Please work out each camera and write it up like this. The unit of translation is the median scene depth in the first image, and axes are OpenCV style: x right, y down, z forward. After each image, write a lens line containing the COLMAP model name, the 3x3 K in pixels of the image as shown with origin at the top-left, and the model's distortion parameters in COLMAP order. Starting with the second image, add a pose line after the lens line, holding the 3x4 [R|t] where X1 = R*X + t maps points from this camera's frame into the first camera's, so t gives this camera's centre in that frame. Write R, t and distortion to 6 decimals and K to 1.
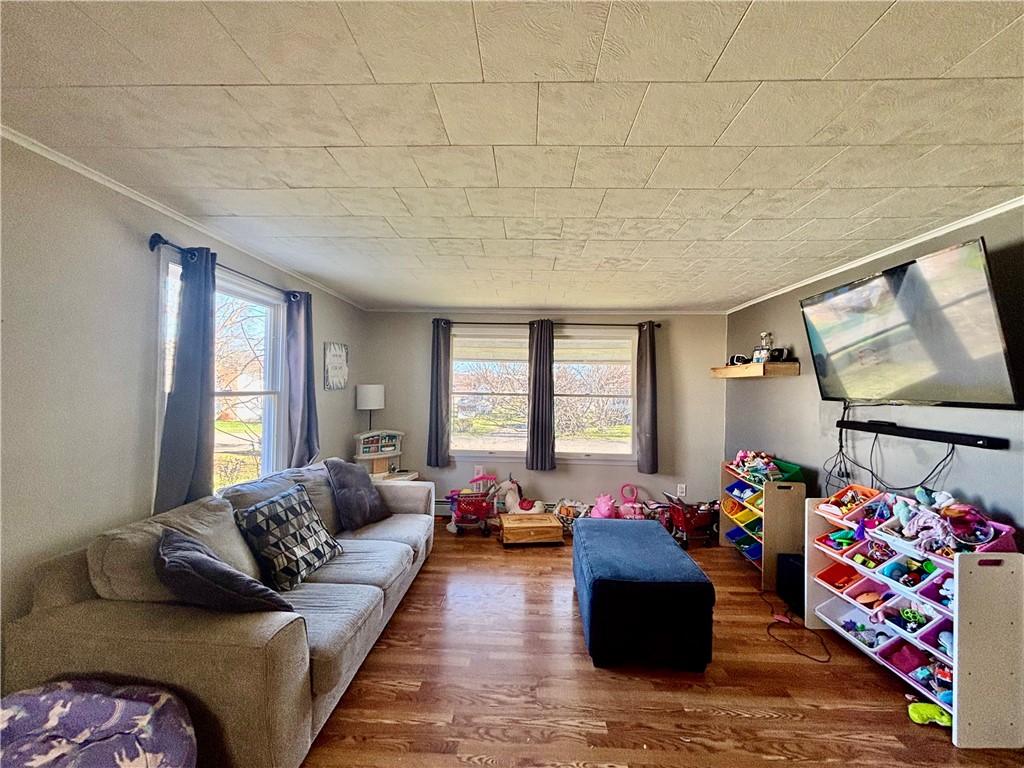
lens RADIAL K [[413.9, 0, 509.8], [0, 413.9, 384.5], [0, 0, 1]] dist [0.004215, -0.000721]
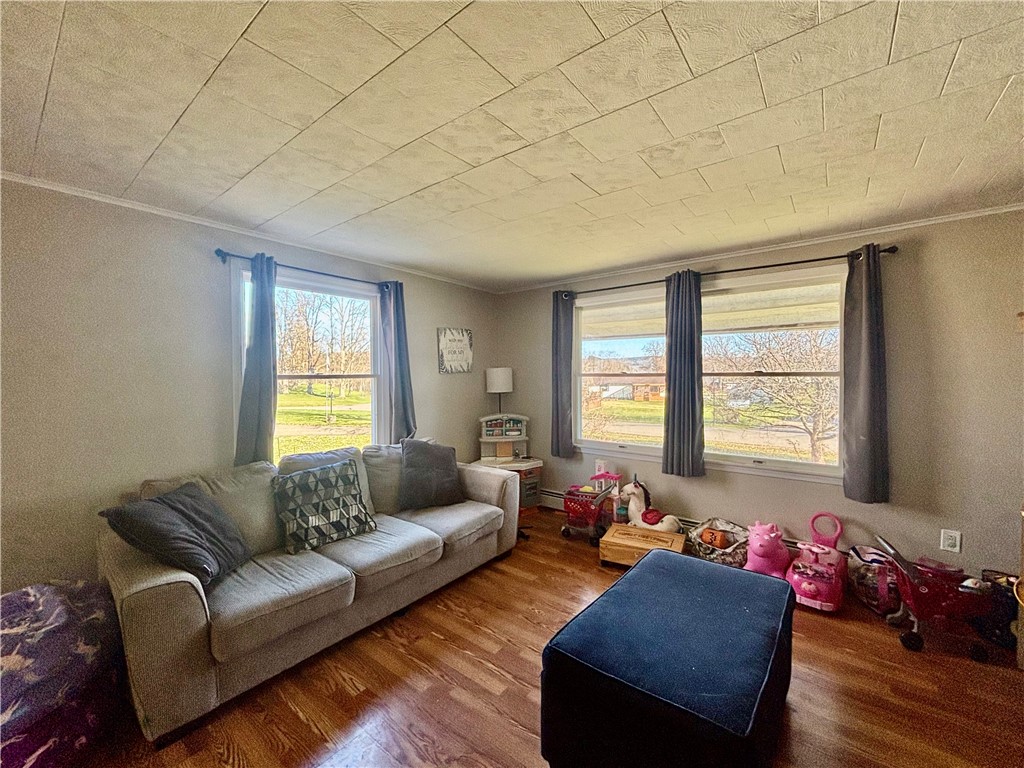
lens RADIAL K [[413.9, 0, 516.1], [0, 413.9, 383.7], [0, 0, 1]] dist [0.004215, -0.000721]
pose [[0.812312, -0.008431, -0.583162, 0.324028], [0.024930, 0.999484, 0.020276, 0.023272], [0.582690, -0.031008, 0.812103, 0.263425]]
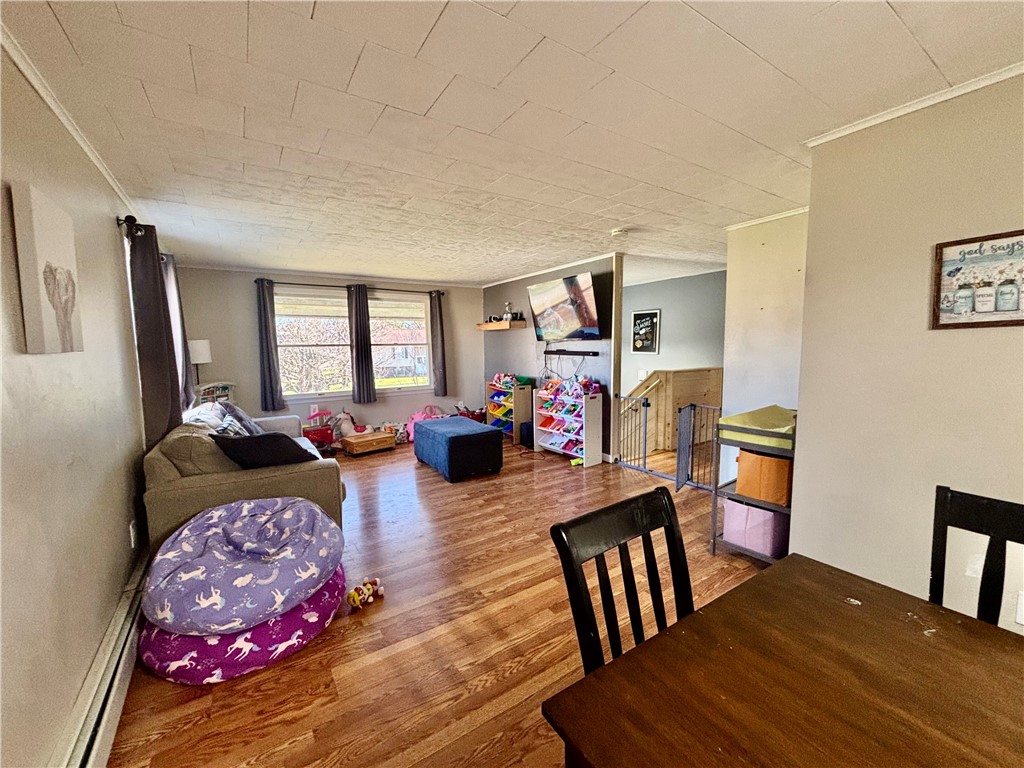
lens RADIAL K [[413.9, 0, 513.6], [0, 413.9, 381.7], [0, 0, 1]] dist [0.004215, -0.000721]
pose [[0.805819, -0.082930, 0.586326, -0.367514], [0.023133, 0.993798, 0.108771, 0.012088], [-0.591710, -0.074086, 0.802740, -0.376699]]
